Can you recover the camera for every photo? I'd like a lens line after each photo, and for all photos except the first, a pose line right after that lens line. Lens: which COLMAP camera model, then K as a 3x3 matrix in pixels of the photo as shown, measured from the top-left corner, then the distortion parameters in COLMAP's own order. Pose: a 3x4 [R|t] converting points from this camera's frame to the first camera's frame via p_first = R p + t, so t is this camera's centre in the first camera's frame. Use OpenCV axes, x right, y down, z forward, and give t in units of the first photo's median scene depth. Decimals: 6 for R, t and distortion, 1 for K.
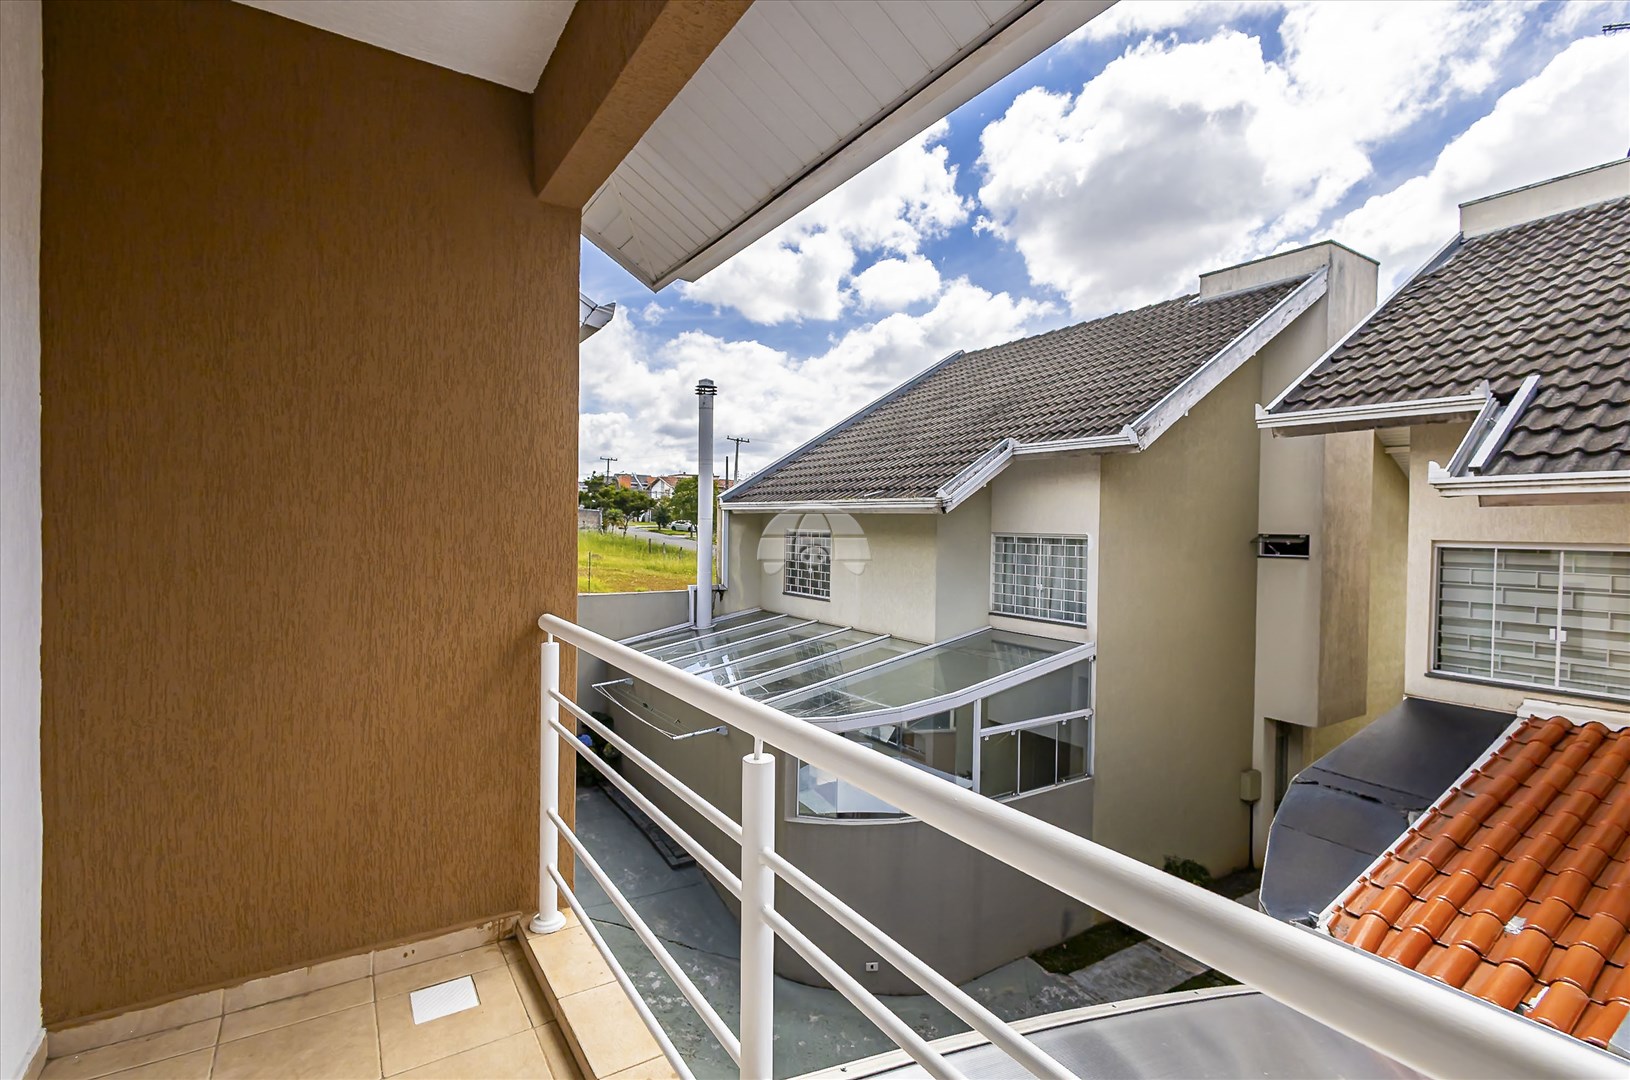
lens RADIAL K [[747.7, 0, 818.0], [0, 747.7, 535.0], [0, 0, 1]] dist [-0.002498, -0.000141]
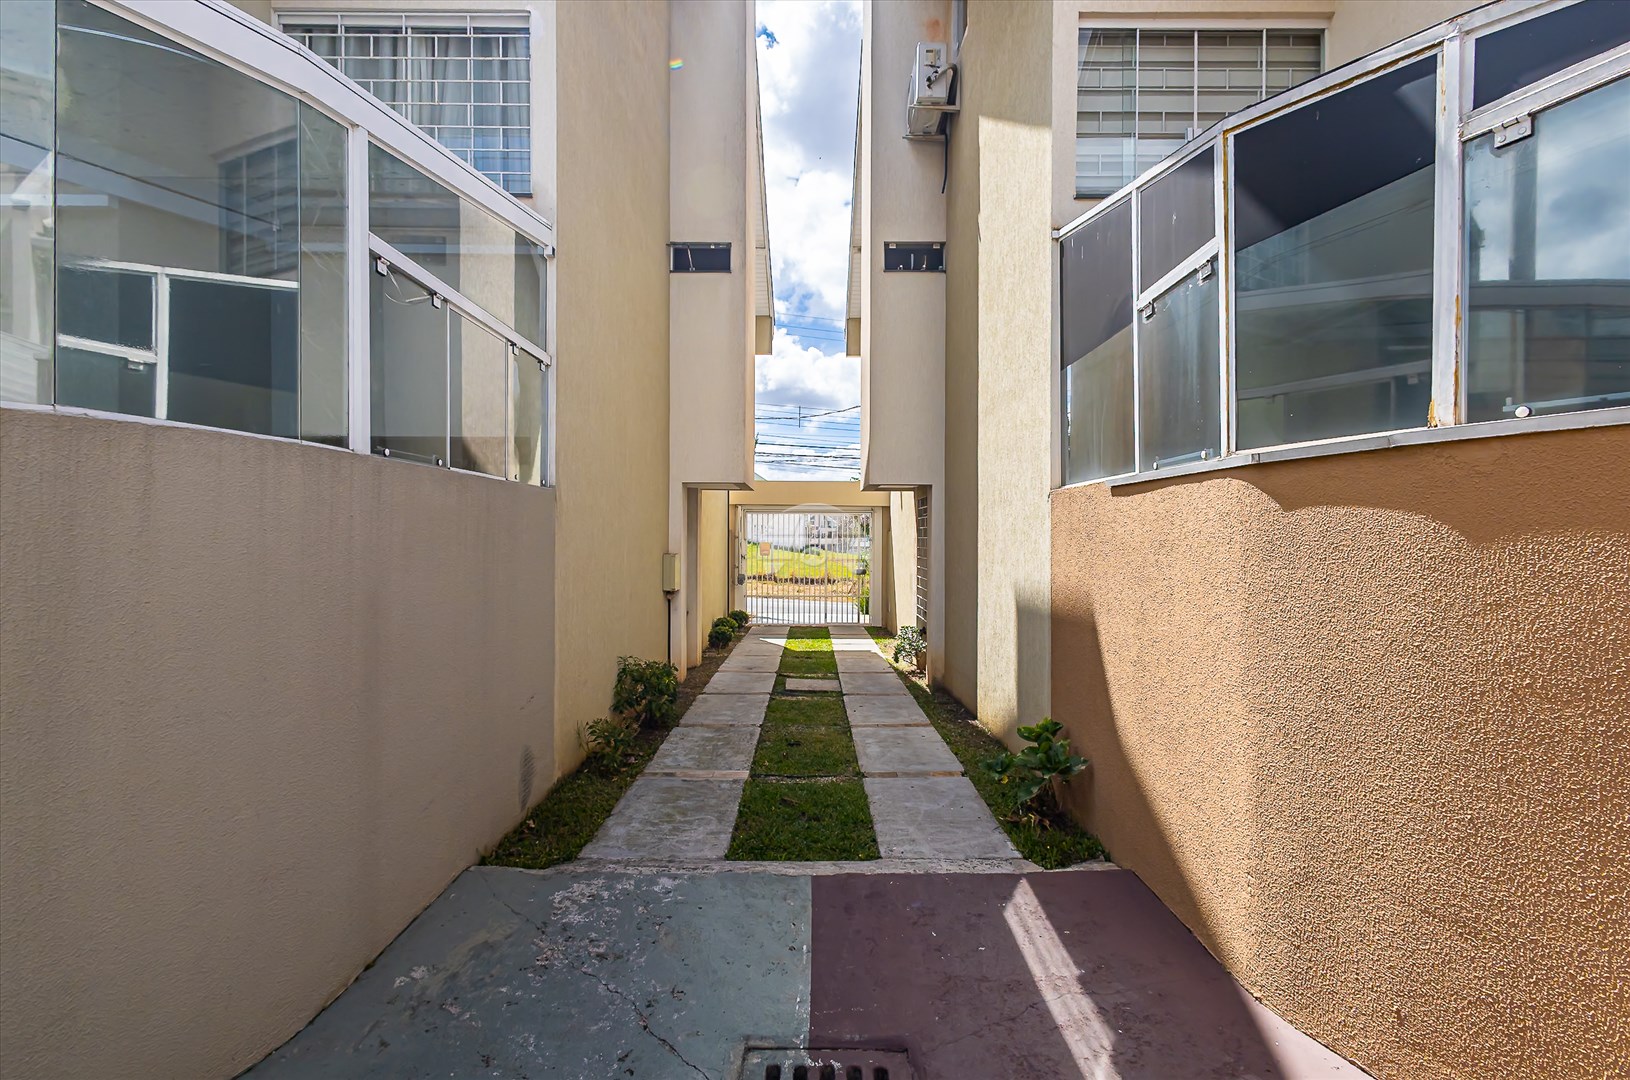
lens RADIAL K [[747.7, 0, 822.3], [0, 747.7, 539.8], [0, 0, 1]] dist [-0.002498, -0.000141]
pose [[0.526986, -0.020326, 0.849631, 0.031964], [0.013028, 0.999790, 0.015838, 0.388624], [-0.849774, 0.002722, 0.527140, 0.631398]]
